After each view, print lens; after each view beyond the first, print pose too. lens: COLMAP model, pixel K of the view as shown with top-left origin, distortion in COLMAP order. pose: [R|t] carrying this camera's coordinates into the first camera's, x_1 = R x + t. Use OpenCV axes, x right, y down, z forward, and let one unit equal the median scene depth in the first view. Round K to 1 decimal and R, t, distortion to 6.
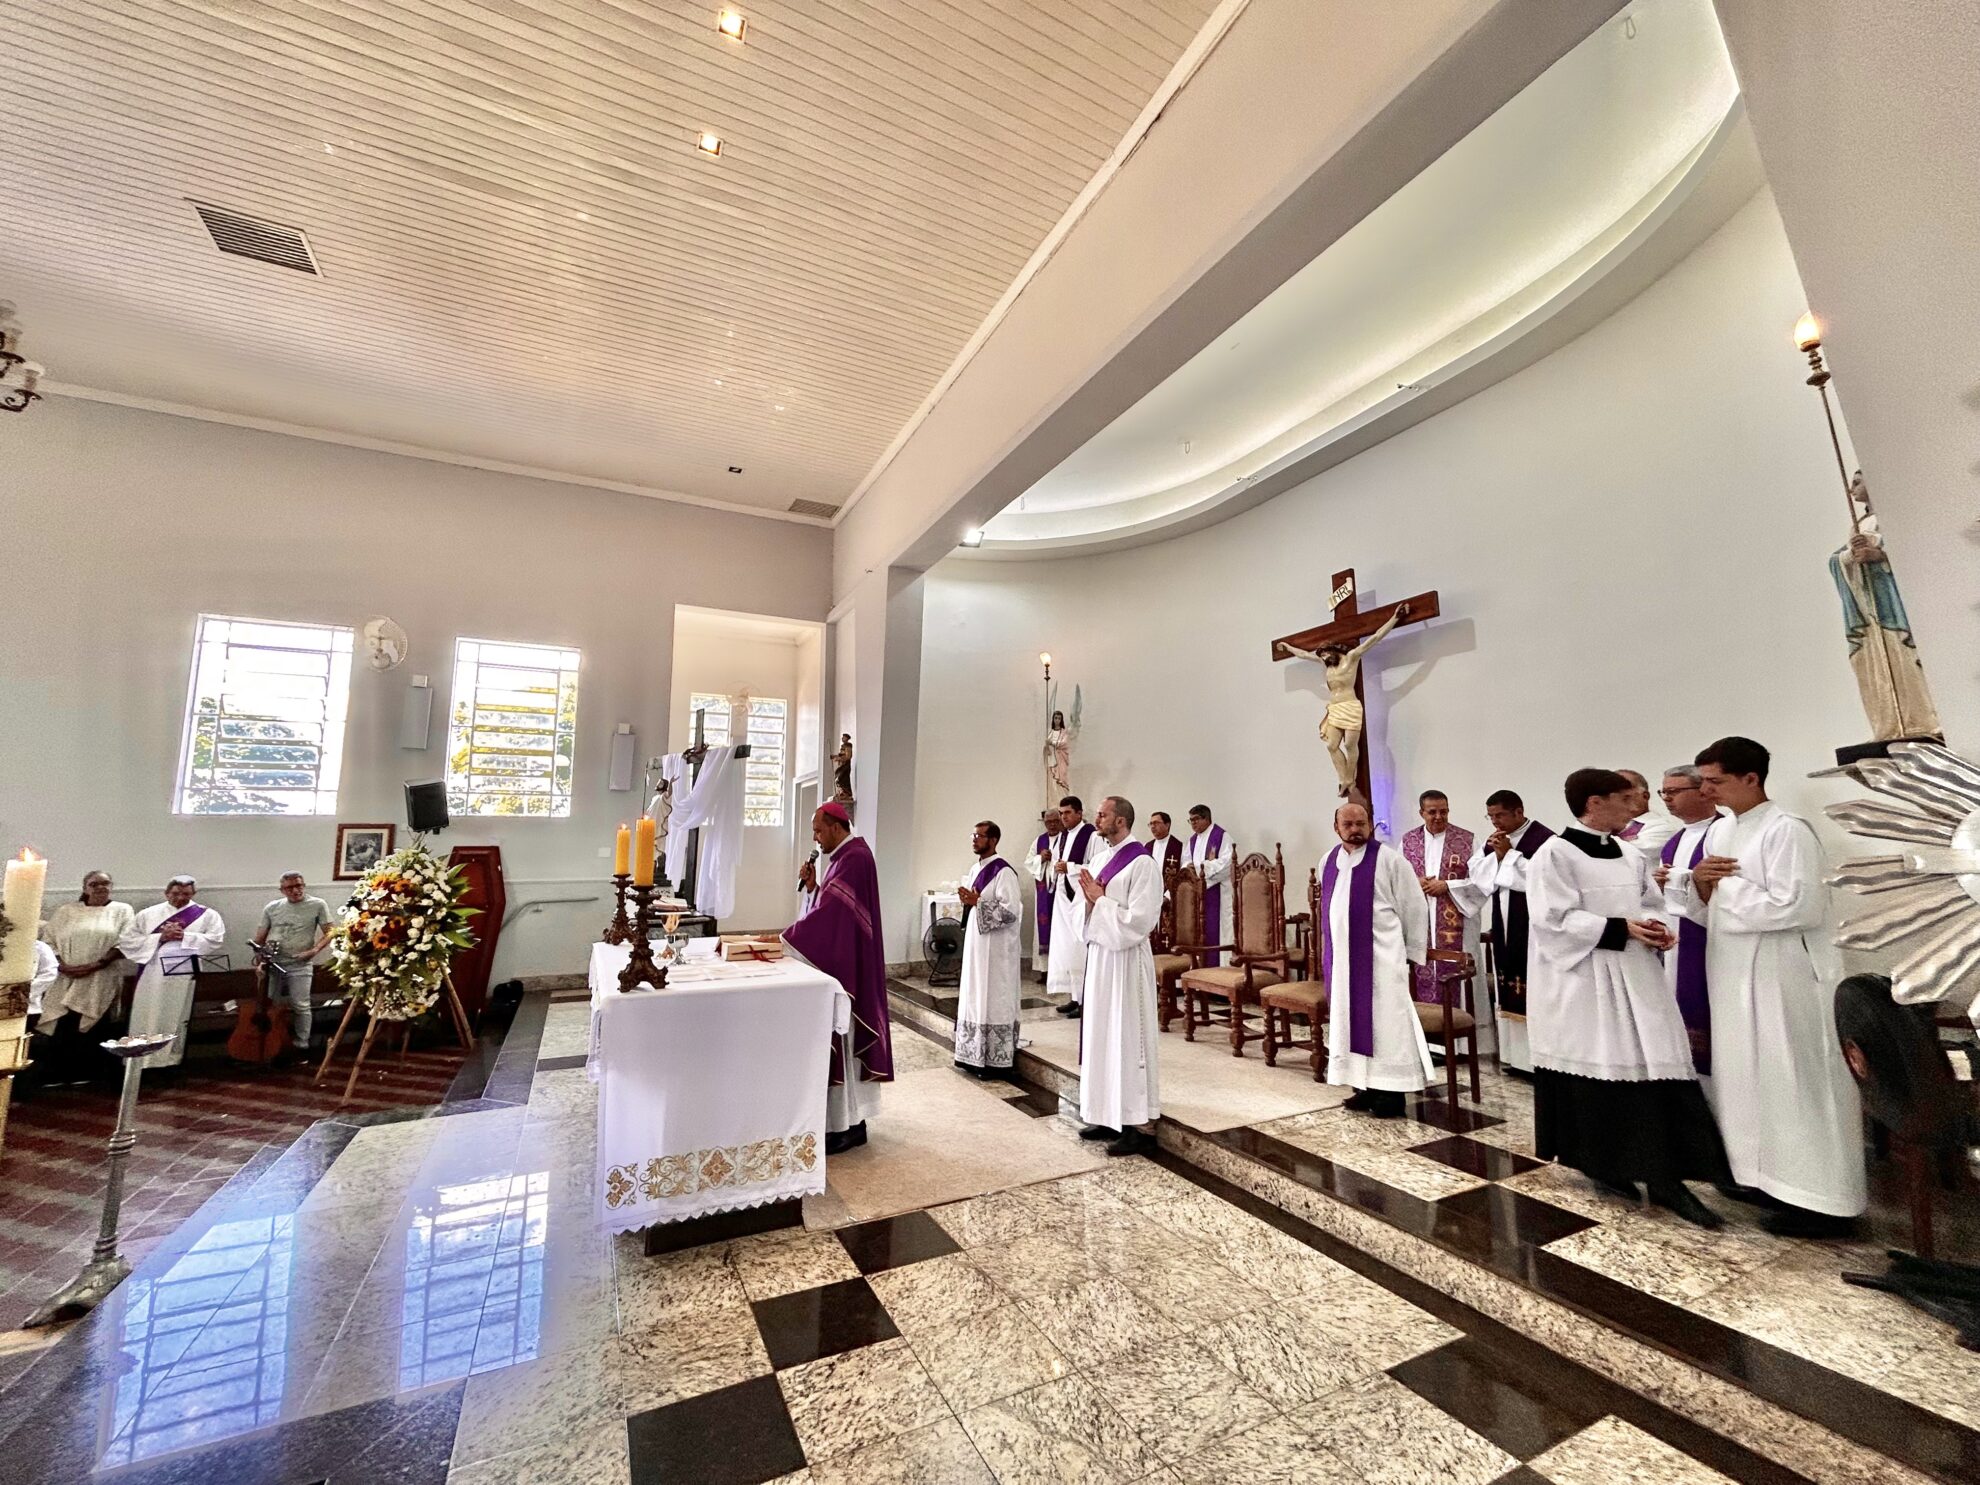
lens RADIAL K [[798.5, 0, 988.5], [0, 798.5, 741.9], [0, 0, 1]] dist [-0.000829, 0.000785]
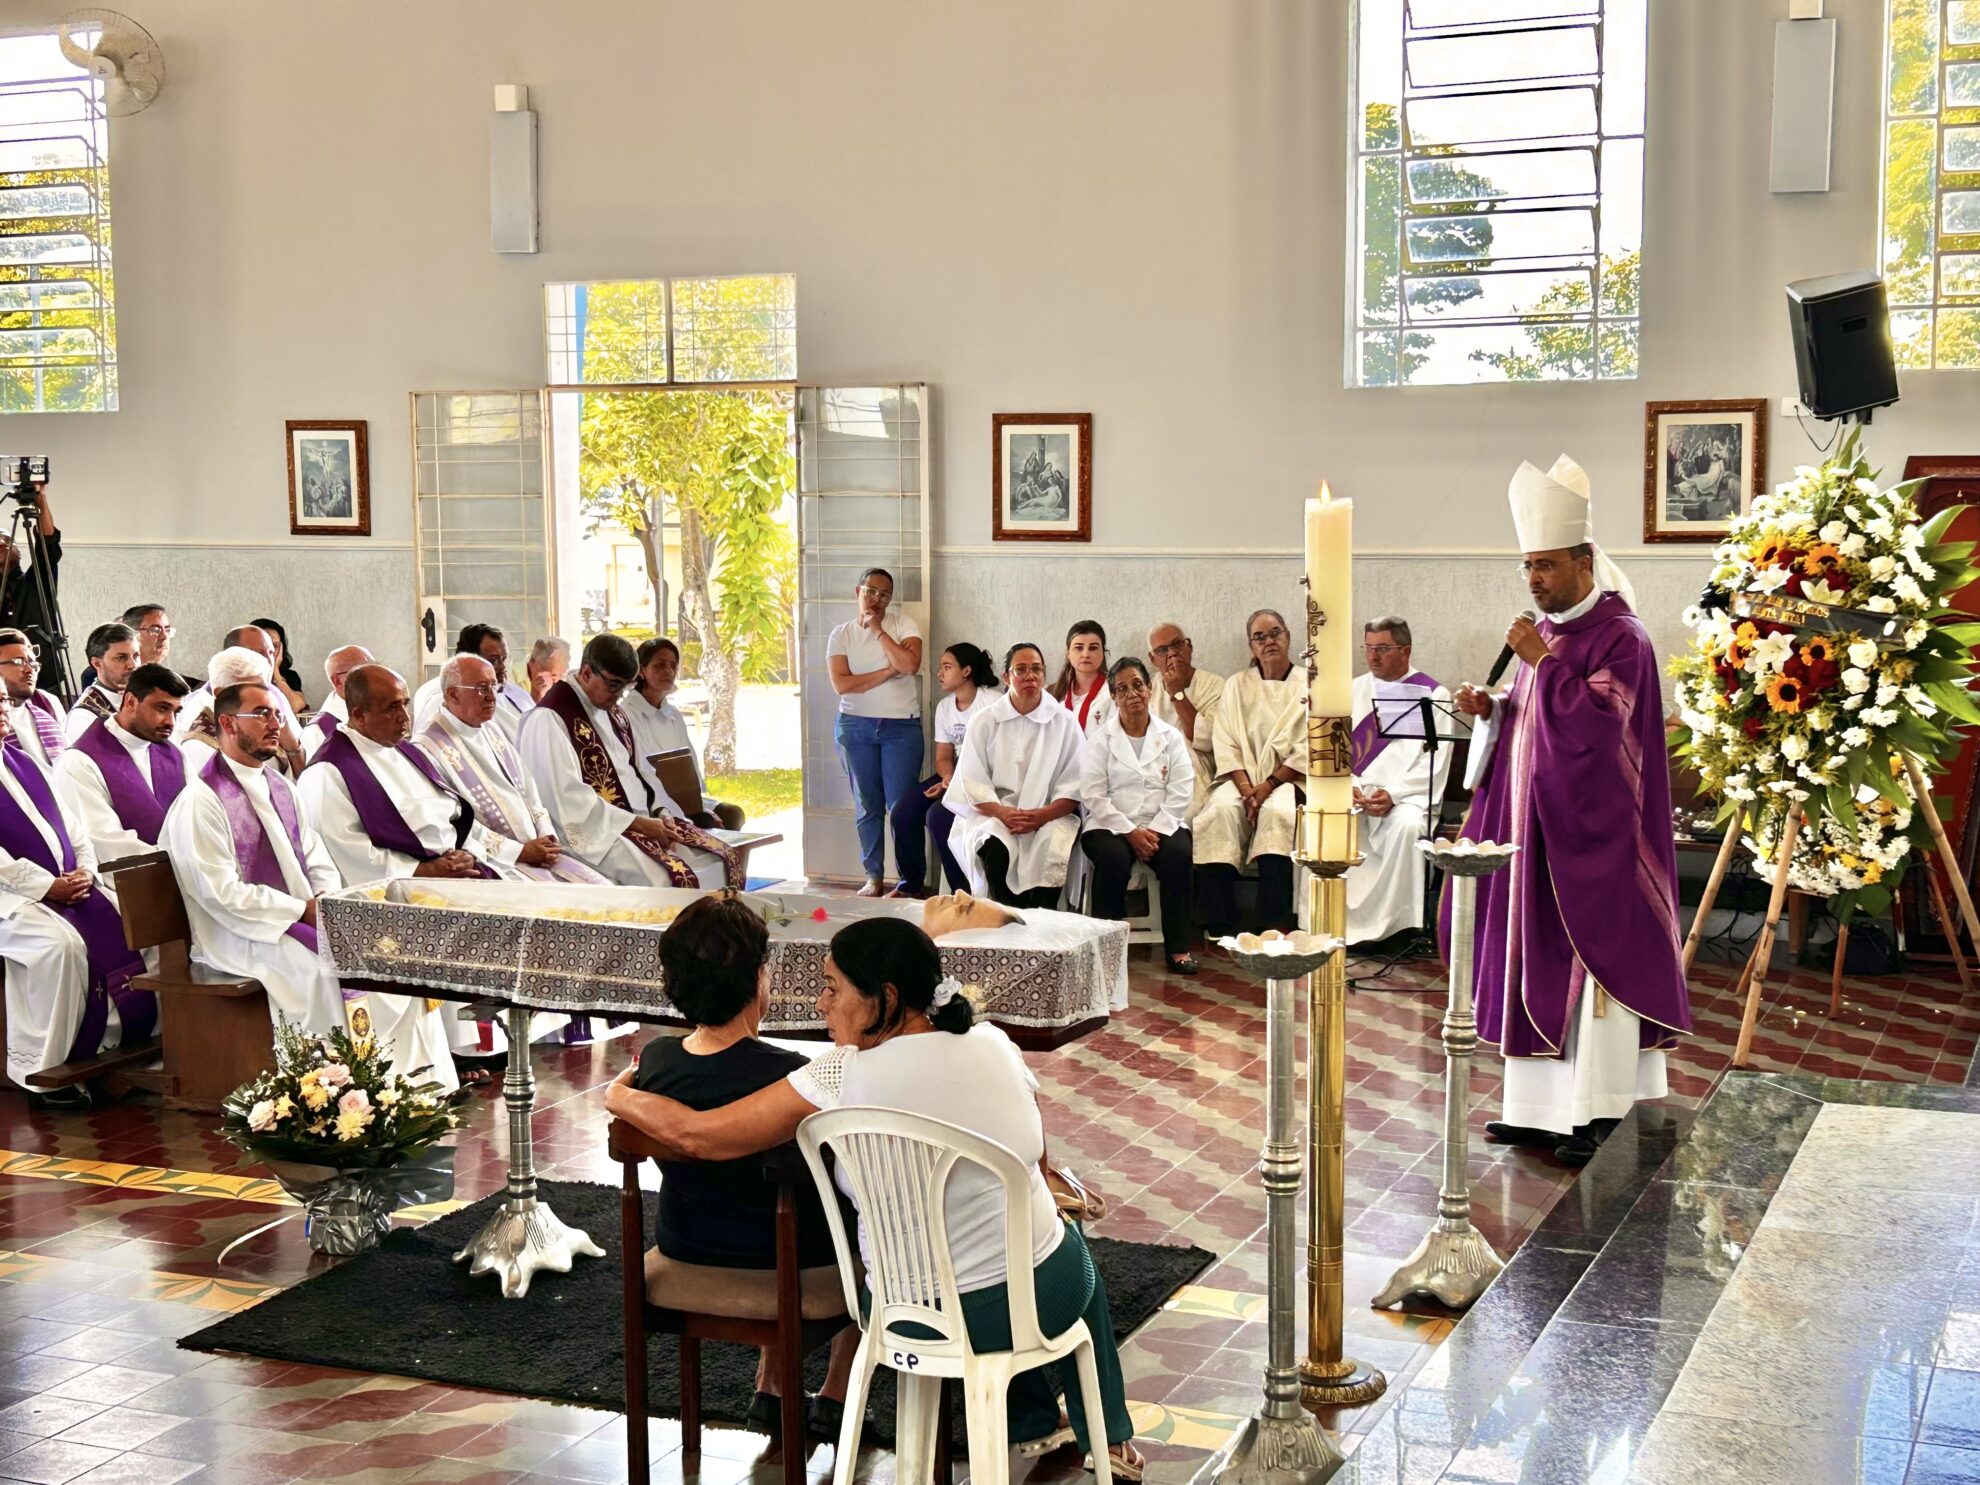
lens RADIAL K [[2744.2, 0, 977.7], [0, 2744.2, 756.9], [0, 0, 1]] dist [0.094142, 0.000000]
pose [[0.643434, 0.081030, -0.761201, 0.043325], [0.105218, 0.975583, 0.192790, -0.031731], [0.758236, -0.204140, 0.619197, -0.177214]]
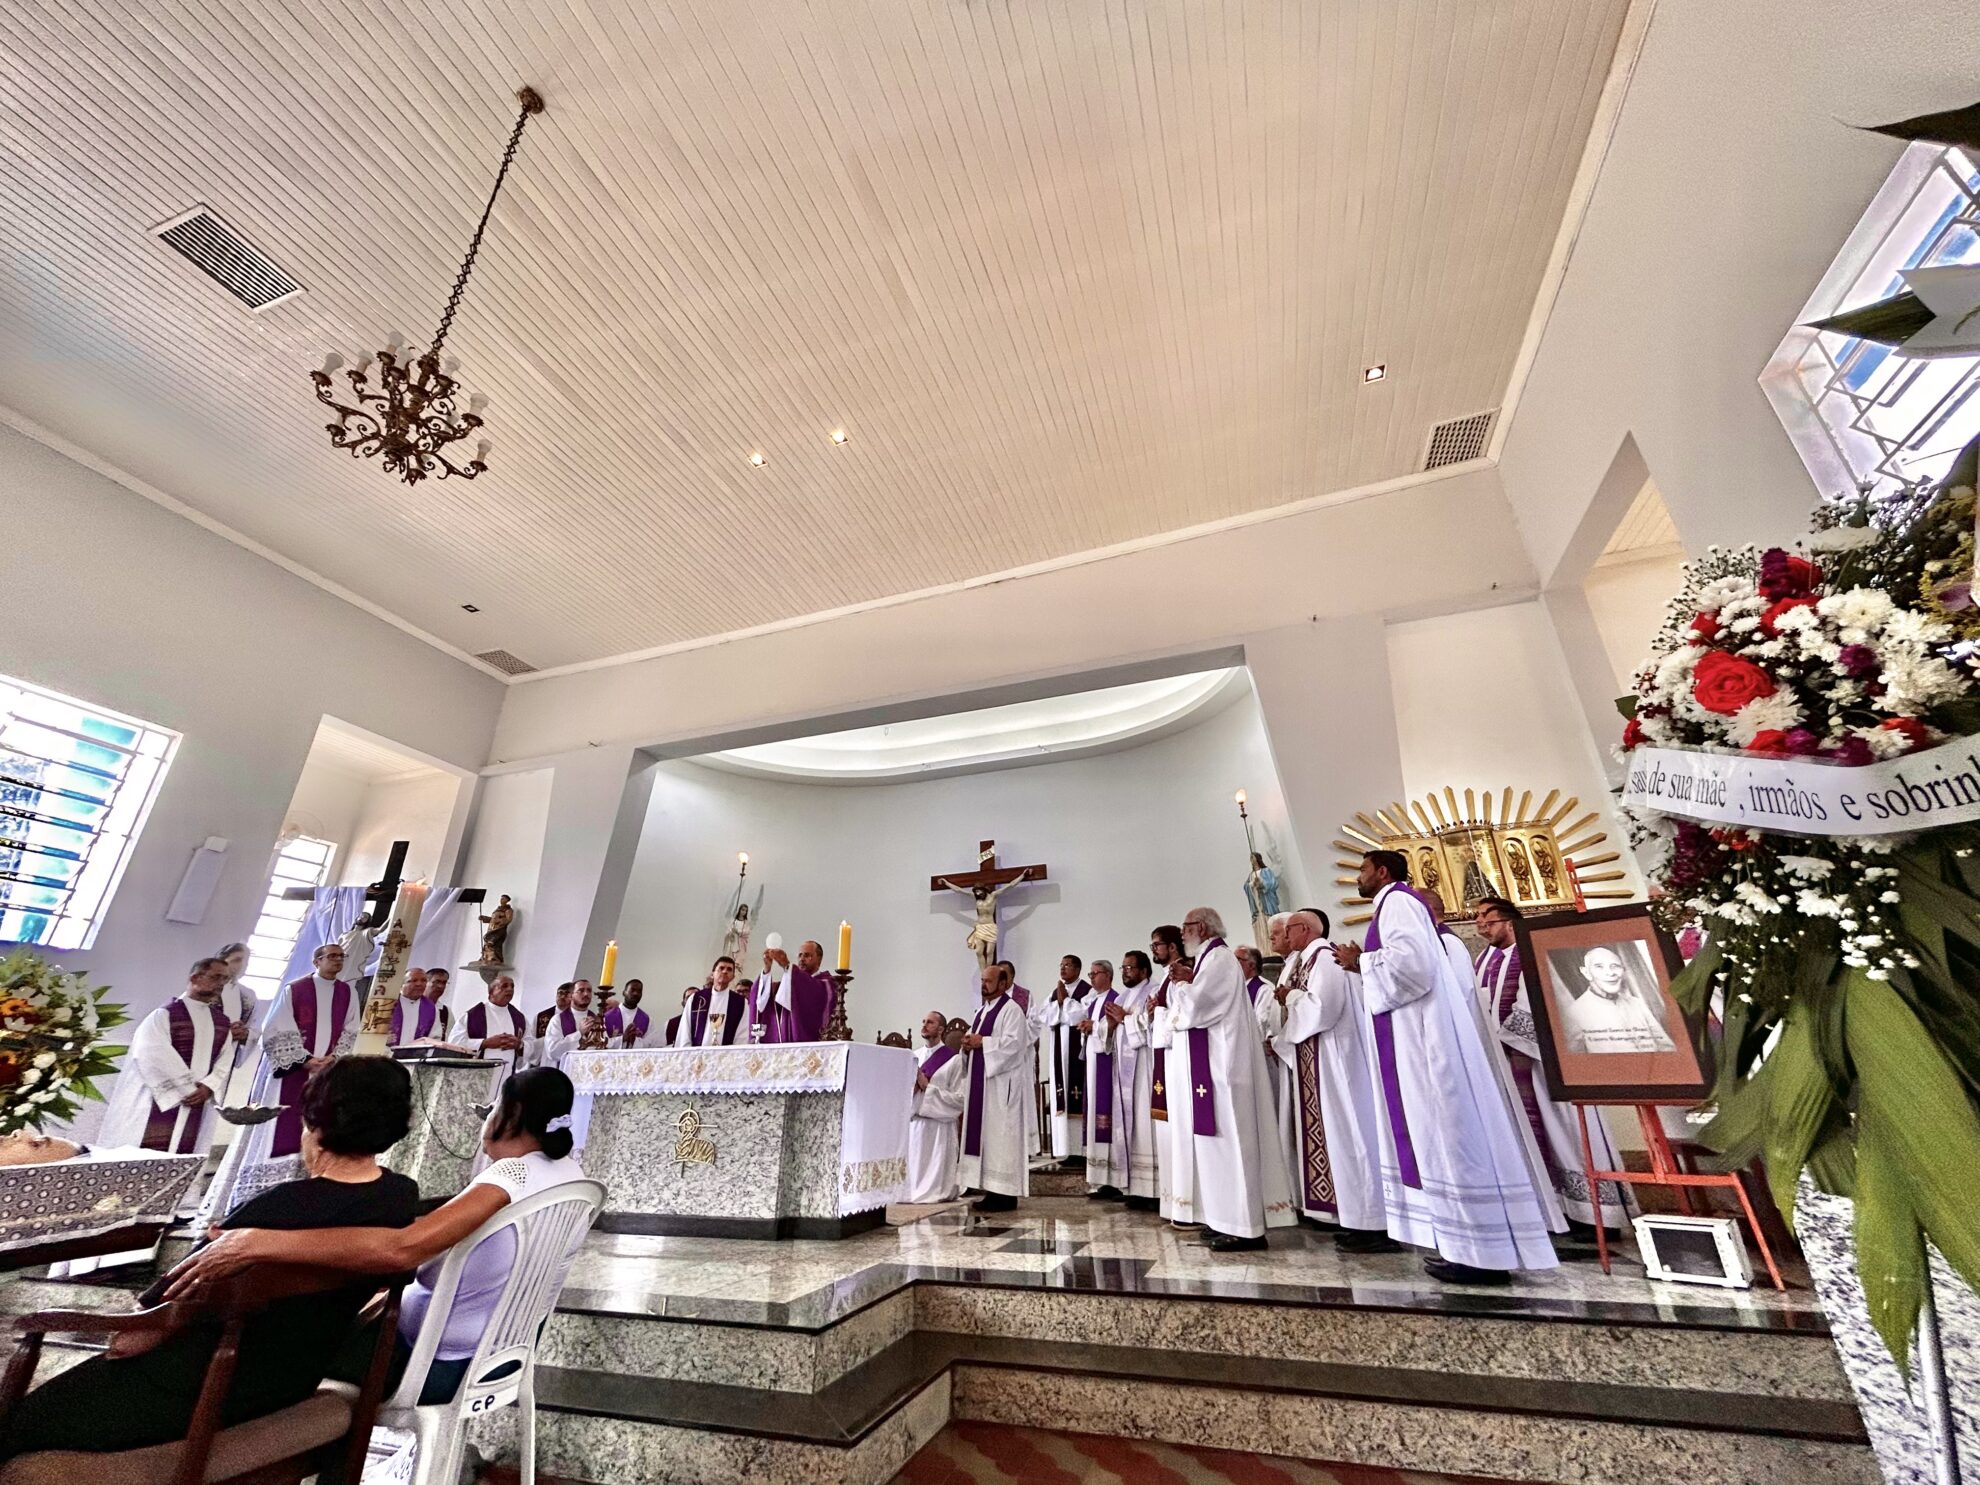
lens RADIAL K [[798.5, 0, 987.7], [0, 798.5, 742.1], [0, 0, 1]] dist [-0.000829, 0.000785]
pose [[0.716506, 0.281168, 0.638408, -0.630669], [-0.083110, 0.943062, -0.322066, 0.113436], [-0.692613, 0.177704, 0.699077, -0.144938]]
